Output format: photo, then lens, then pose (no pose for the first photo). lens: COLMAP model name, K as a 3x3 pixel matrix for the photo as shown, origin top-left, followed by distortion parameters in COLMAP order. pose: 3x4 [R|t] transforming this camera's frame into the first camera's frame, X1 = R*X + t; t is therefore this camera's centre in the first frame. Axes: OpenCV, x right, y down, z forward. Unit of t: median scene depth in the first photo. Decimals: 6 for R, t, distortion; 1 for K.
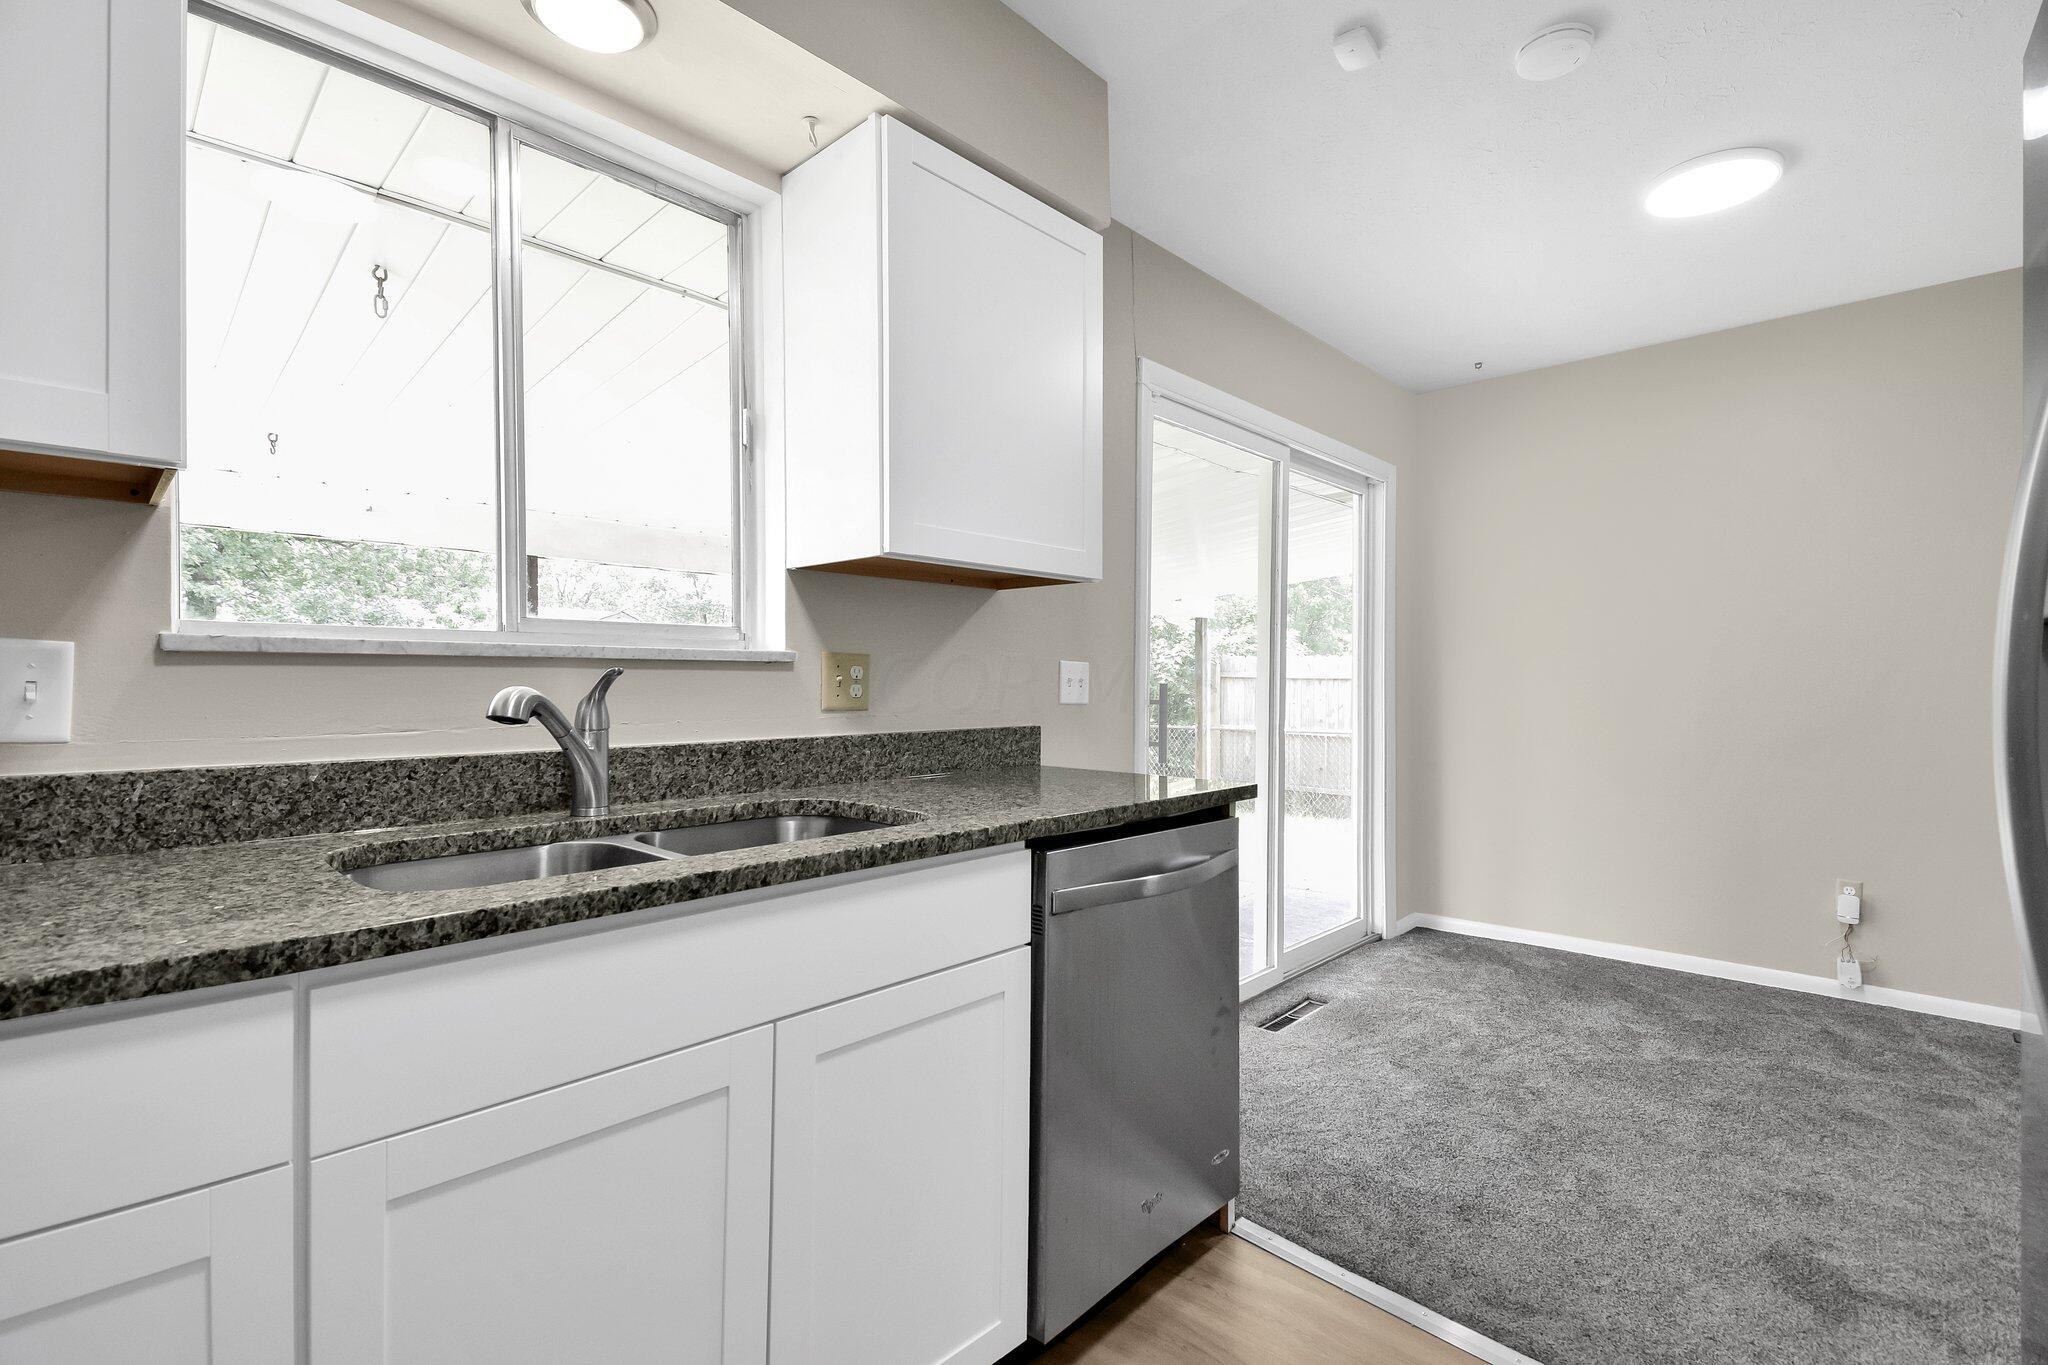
lens RADIAL K [[911.8, 0, 1025.2], [0, 911.8, 652.7], [0, 0, 1]] dist [-0.000786, -0.012093]
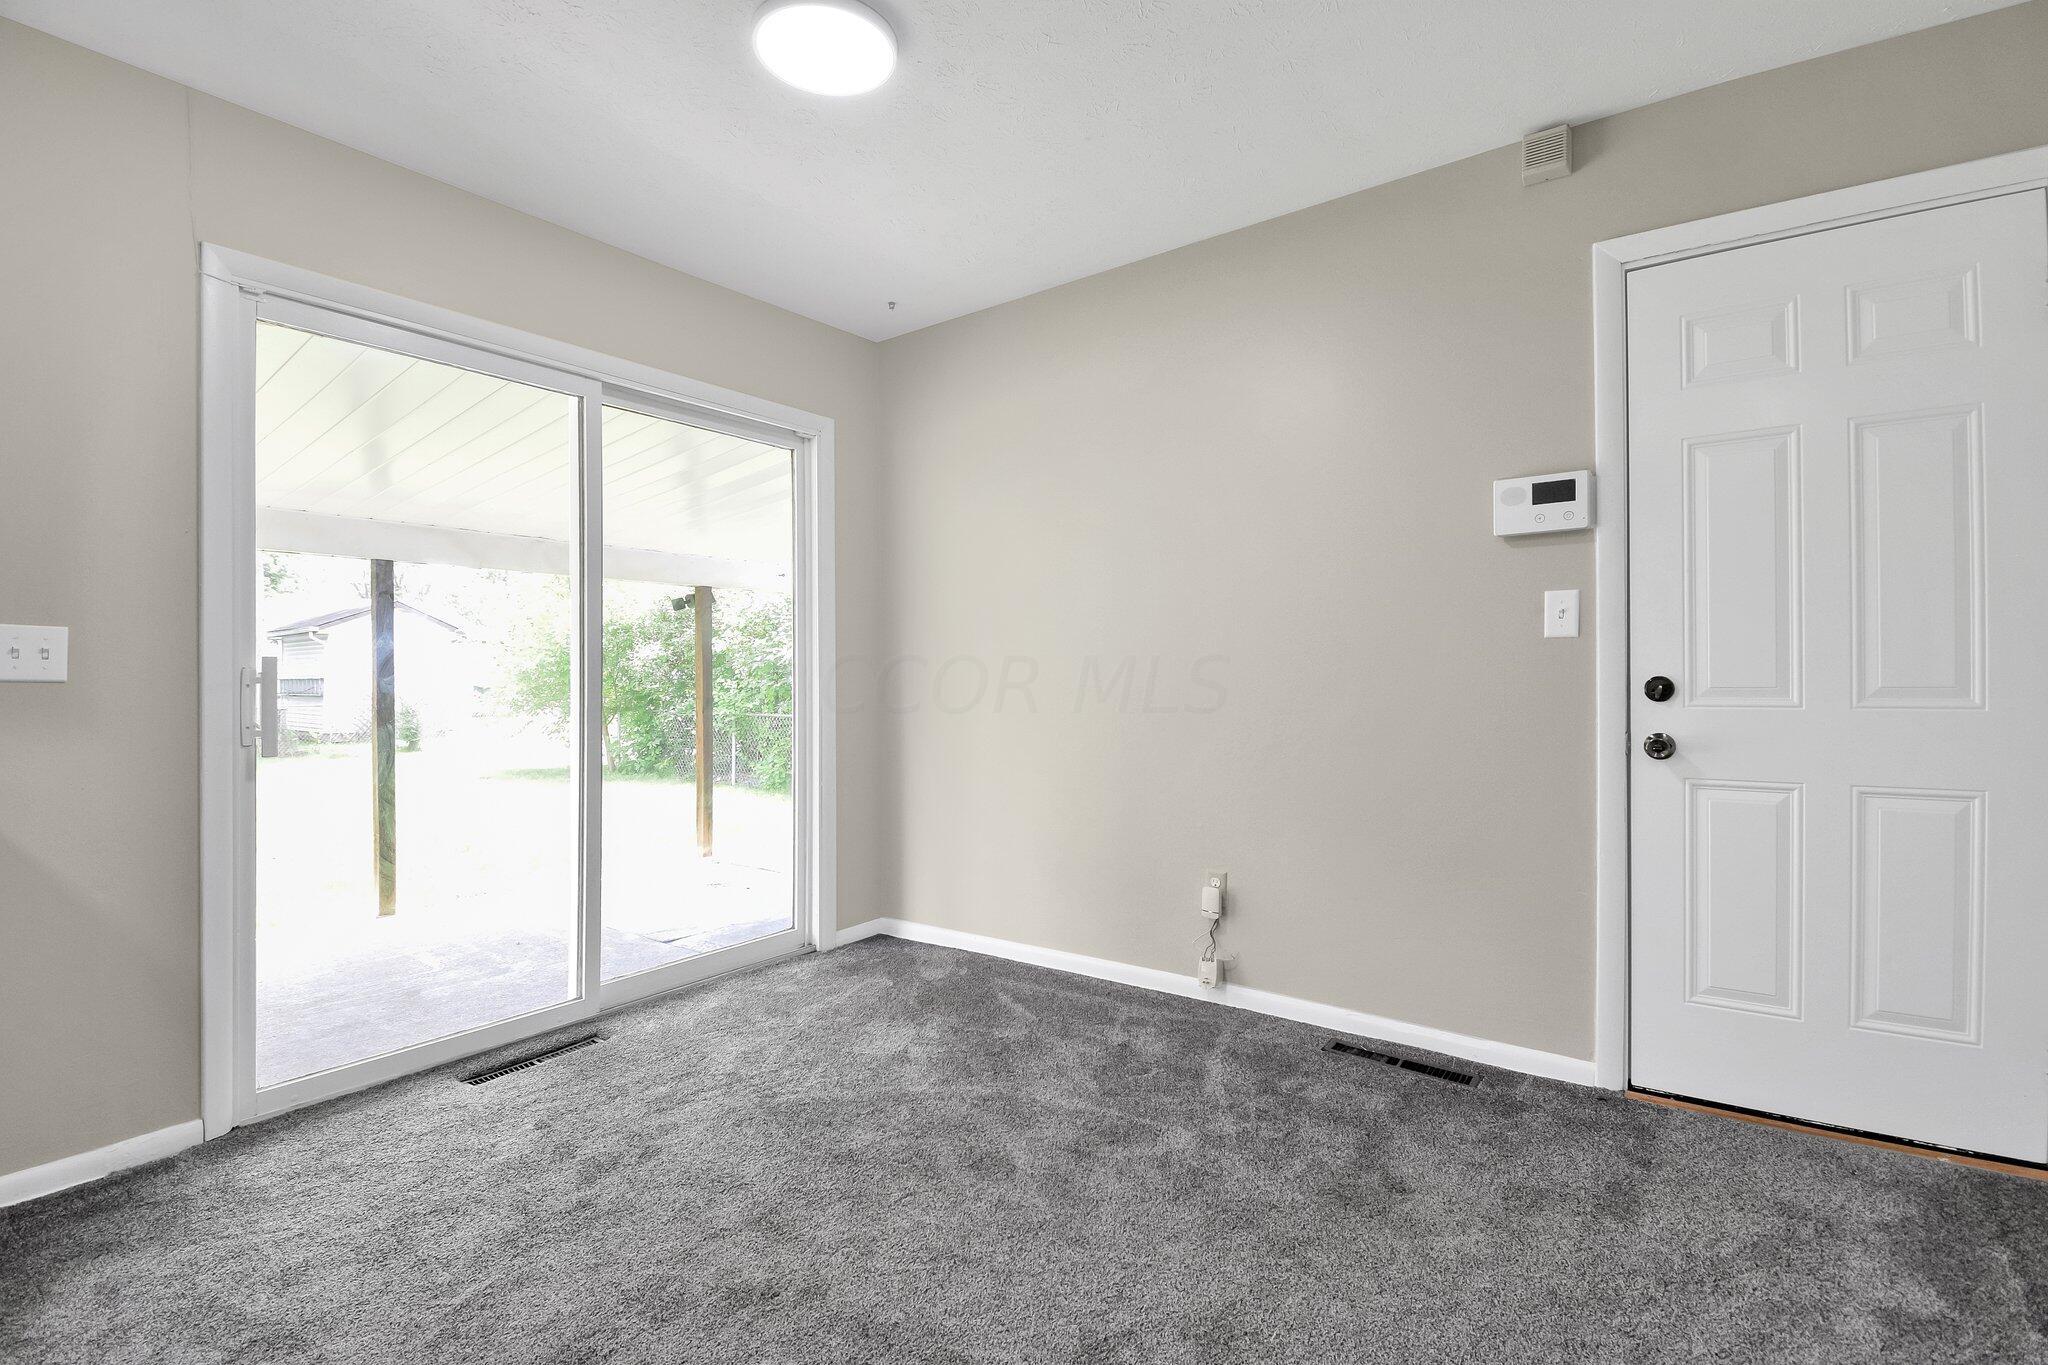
lens RADIAL K [[938.5, 0, 1012.8], [0, 938.5, 642.4], [0, 0, 1]] dist [0.030088, -0.031027]
pose [[0.988324, -0.003566, 0.152324, 0.576676], [0.004099, 0.999987, -0.003184, 0.022900], [-0.152310, 0.003771, 0.988326, 0.084046]]
